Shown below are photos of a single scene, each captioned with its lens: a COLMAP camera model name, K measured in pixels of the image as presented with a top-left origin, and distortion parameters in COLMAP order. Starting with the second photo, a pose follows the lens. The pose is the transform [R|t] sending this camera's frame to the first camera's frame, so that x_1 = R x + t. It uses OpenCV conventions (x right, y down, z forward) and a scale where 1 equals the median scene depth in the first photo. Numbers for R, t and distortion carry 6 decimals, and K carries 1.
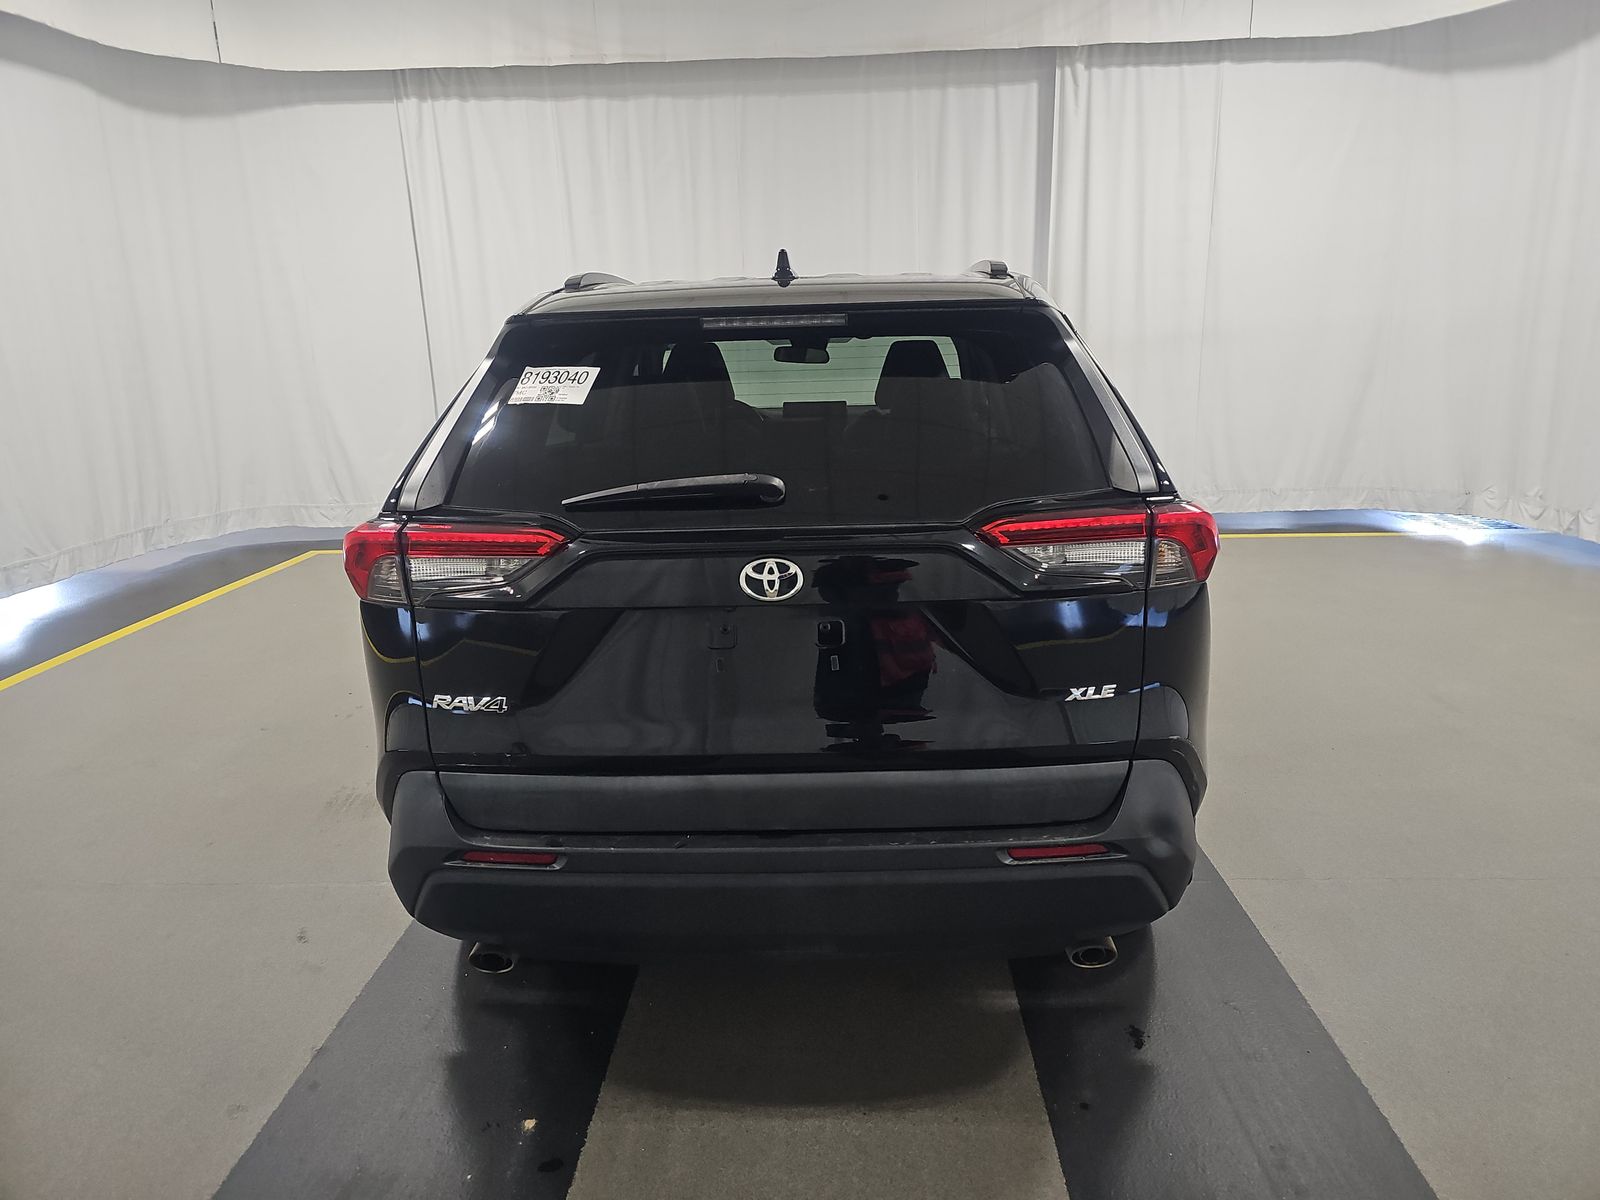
lens RADIAL K [[1065.6, 0, 800.0], [0, 1065.6, 600.0], [0, 0, 1]] dist [0.052405, -0.052355]
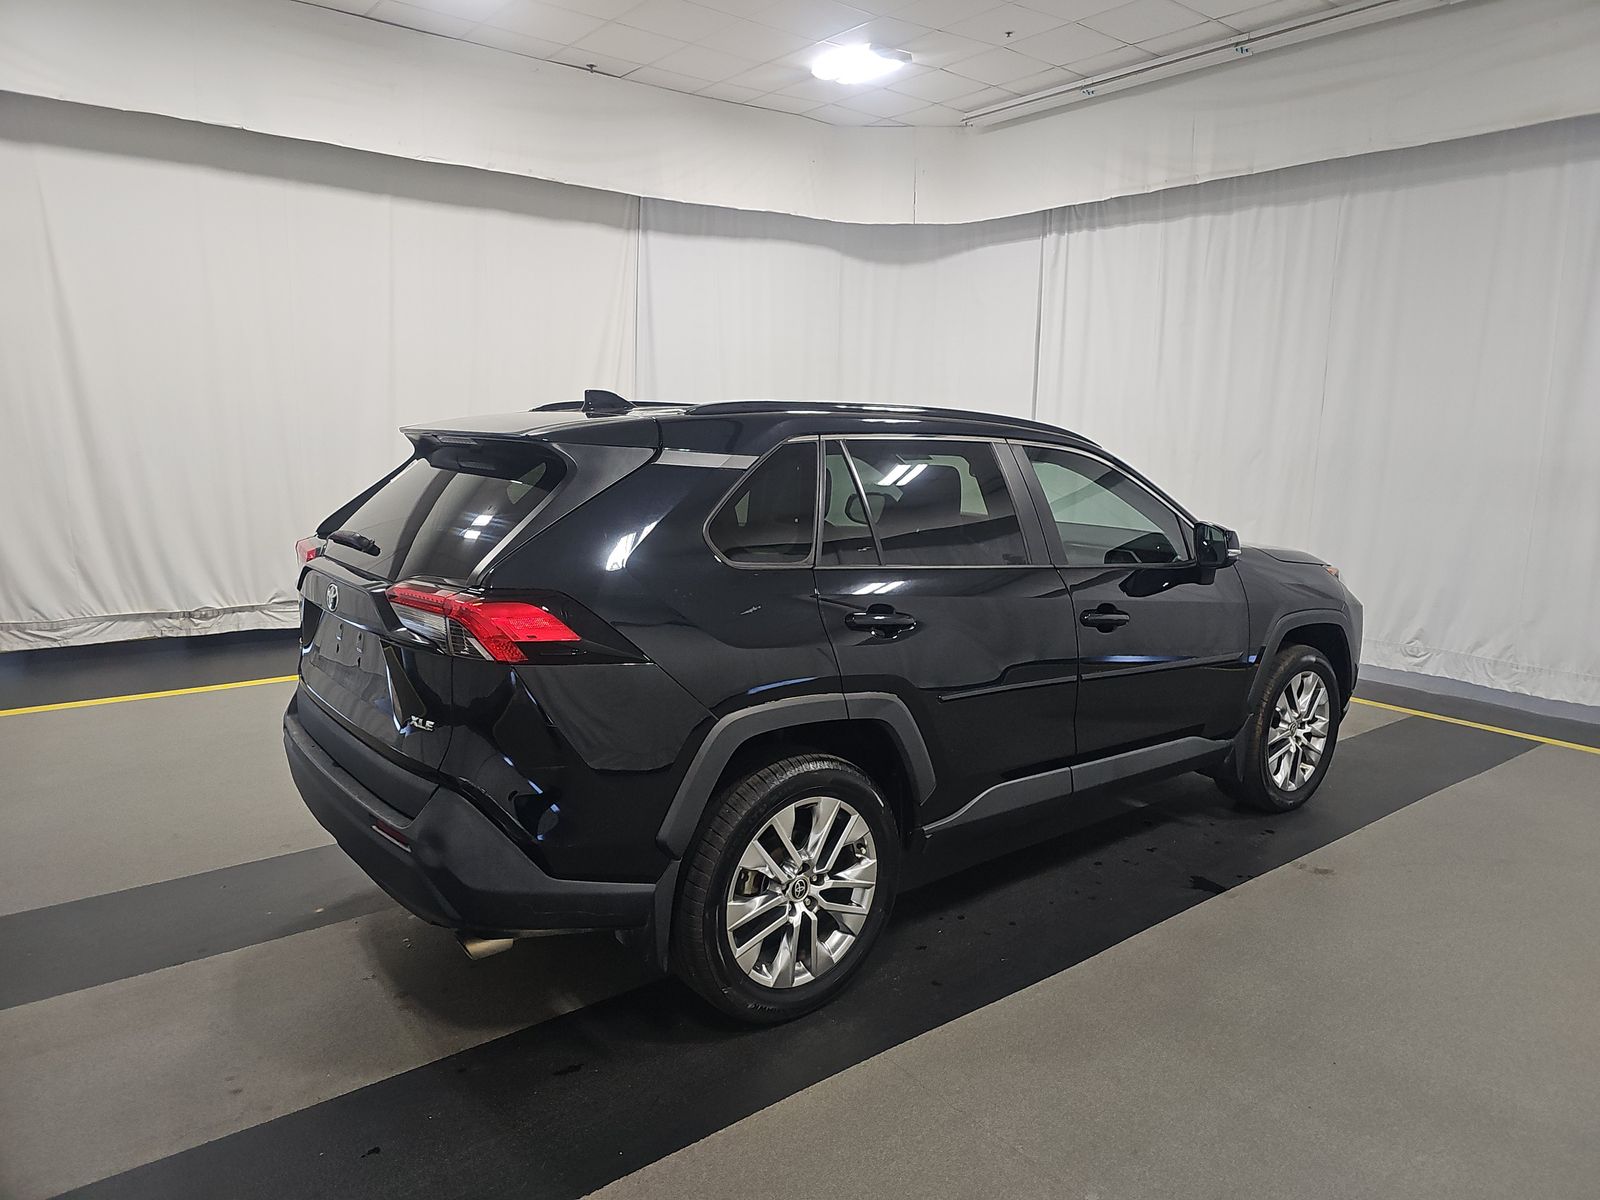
lens RADIAL K [[1065.6, 0, 800.0], [0, 1065.6, 600.0], [0, 0, 1]] dist [0.052405, -0.052355]
pose [[0.640847, 0.166888, -0.749309, 0.390599], [-0.222158, 0.974635, 0.027073, -0.055414], [0.734821, 0.149115, 0.661667, 0.103036]]
